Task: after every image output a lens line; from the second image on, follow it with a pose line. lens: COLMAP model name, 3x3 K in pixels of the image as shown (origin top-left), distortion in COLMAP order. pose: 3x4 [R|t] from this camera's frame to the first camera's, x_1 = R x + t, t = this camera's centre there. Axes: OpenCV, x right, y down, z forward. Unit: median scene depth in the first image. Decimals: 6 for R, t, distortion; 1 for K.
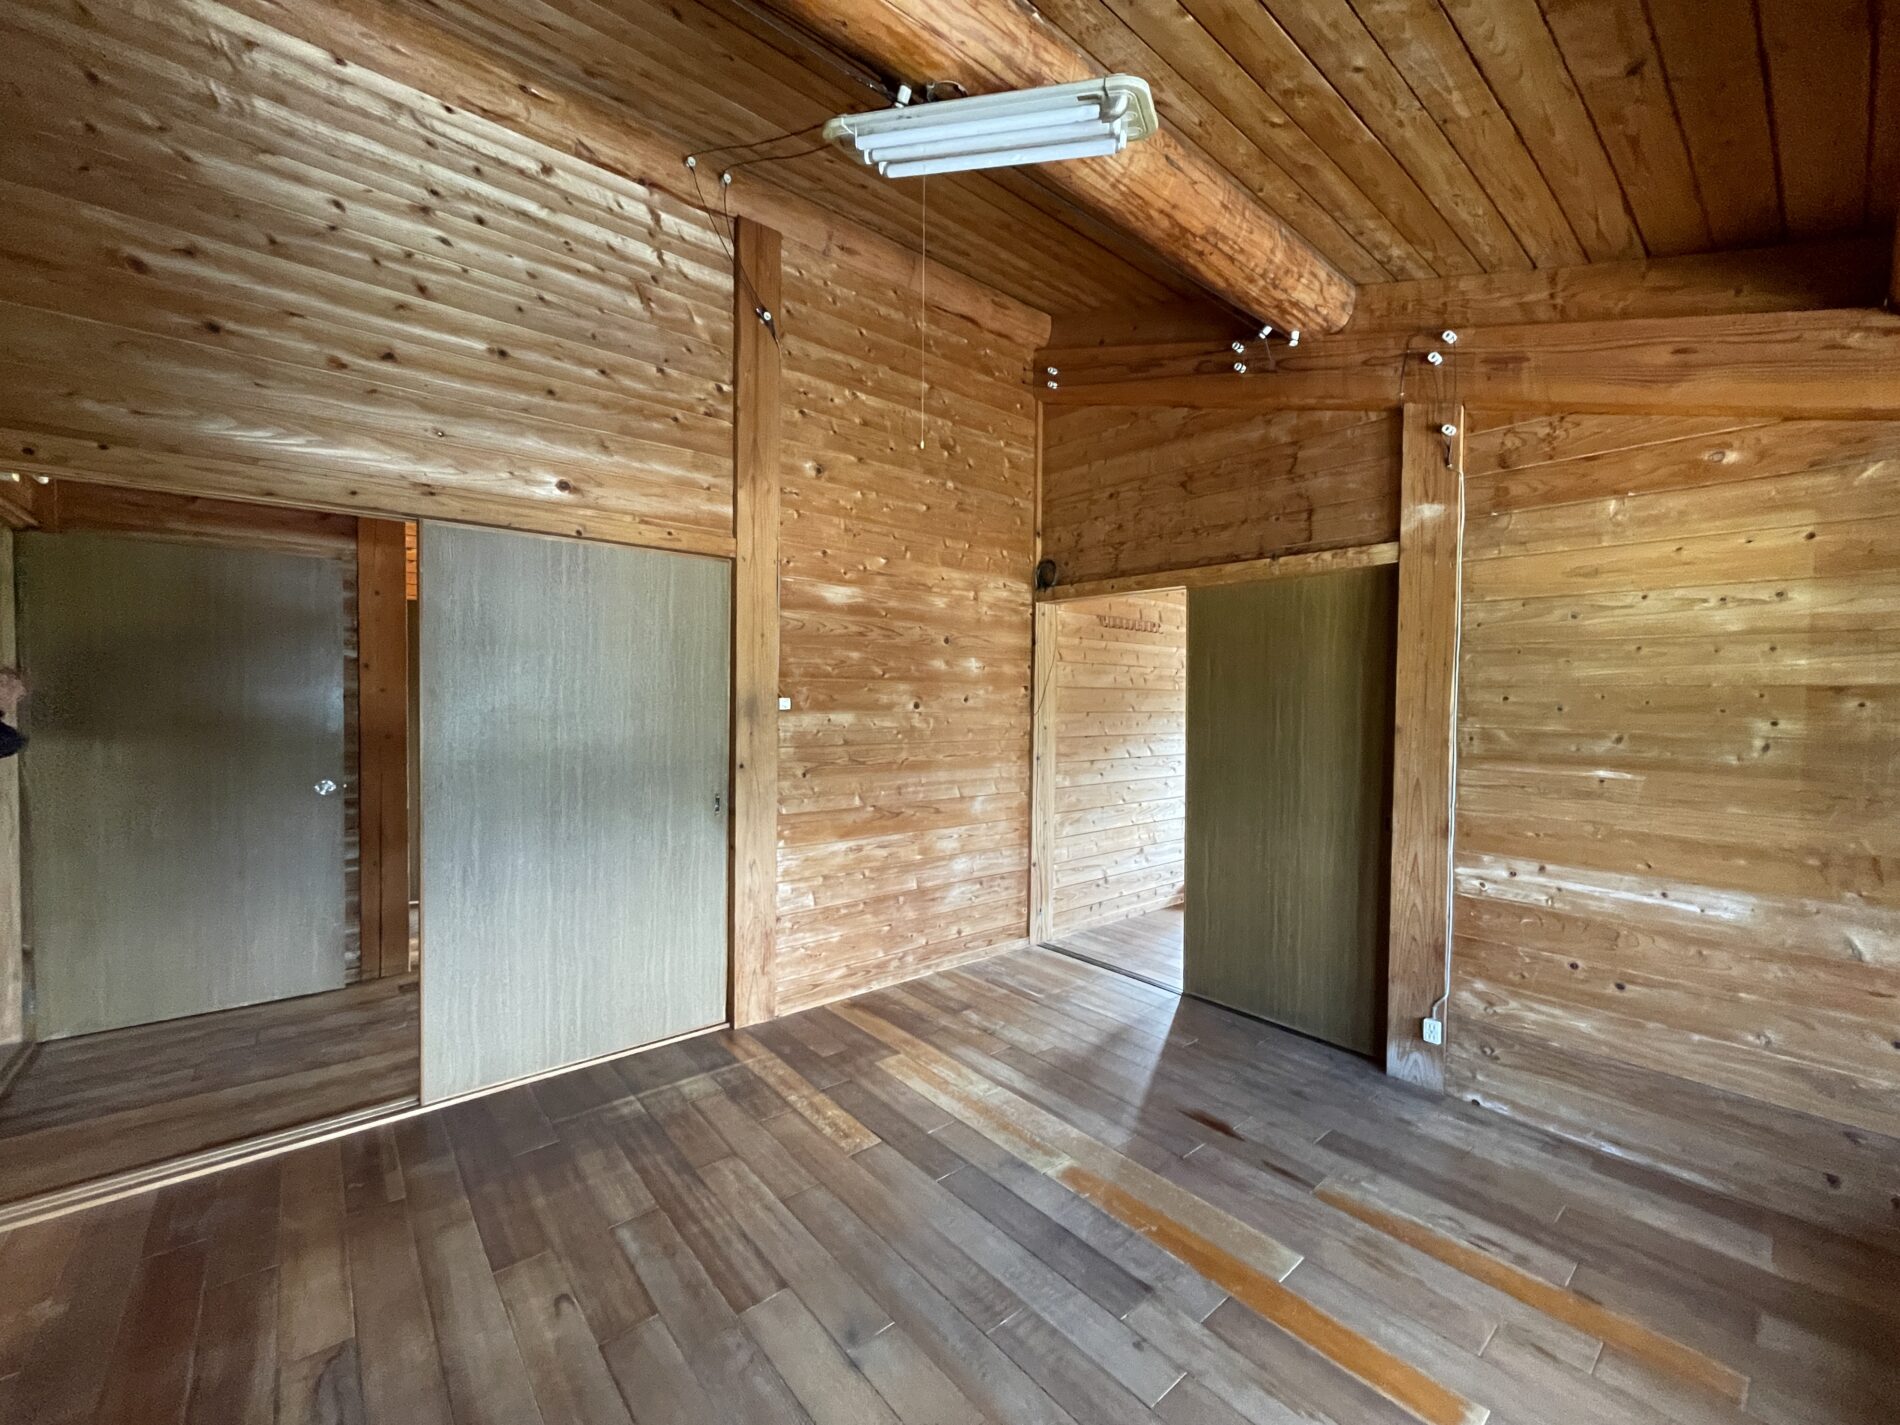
lens RADIAL K [[790.5, 0, 948.6], [0, 790.5, 714.7], [0, 0, 1]] dist [-0.001893, -0.000303]
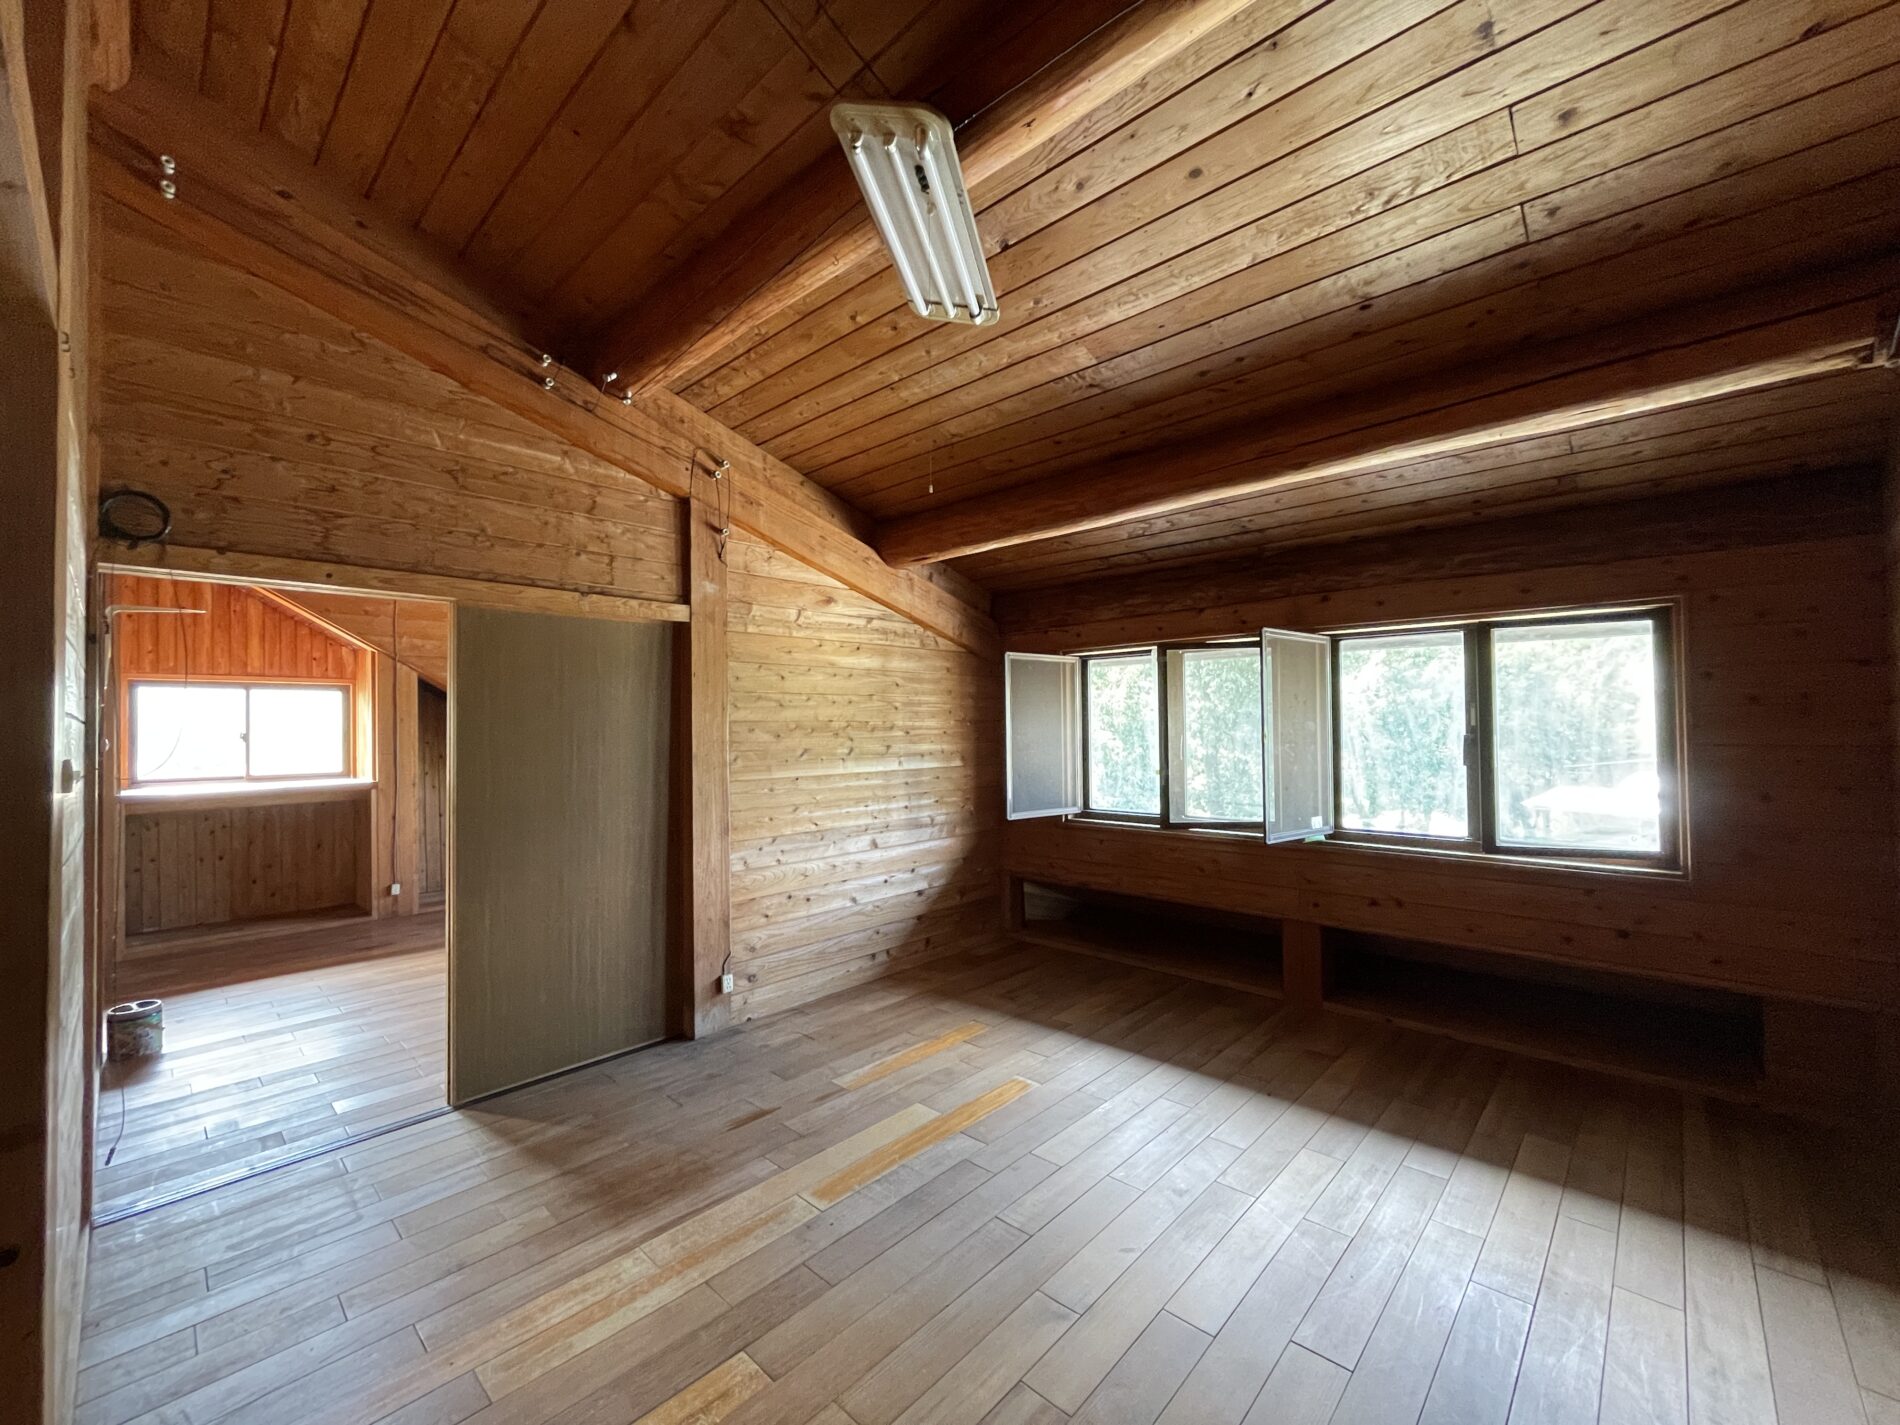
lens RADIAL K [[790.5, 0, 948.6], [0, 790.5, 714.7], [0, 0, 1]] dist [-0.001893, -0.000303]
pose [[-0.142137, 0.008578, 0.989810, -0.738625], [0.042113, 0.999109, -0.002611, -0.026603], [-0.988951, 0.041313, -0.142372, 0.797057]]
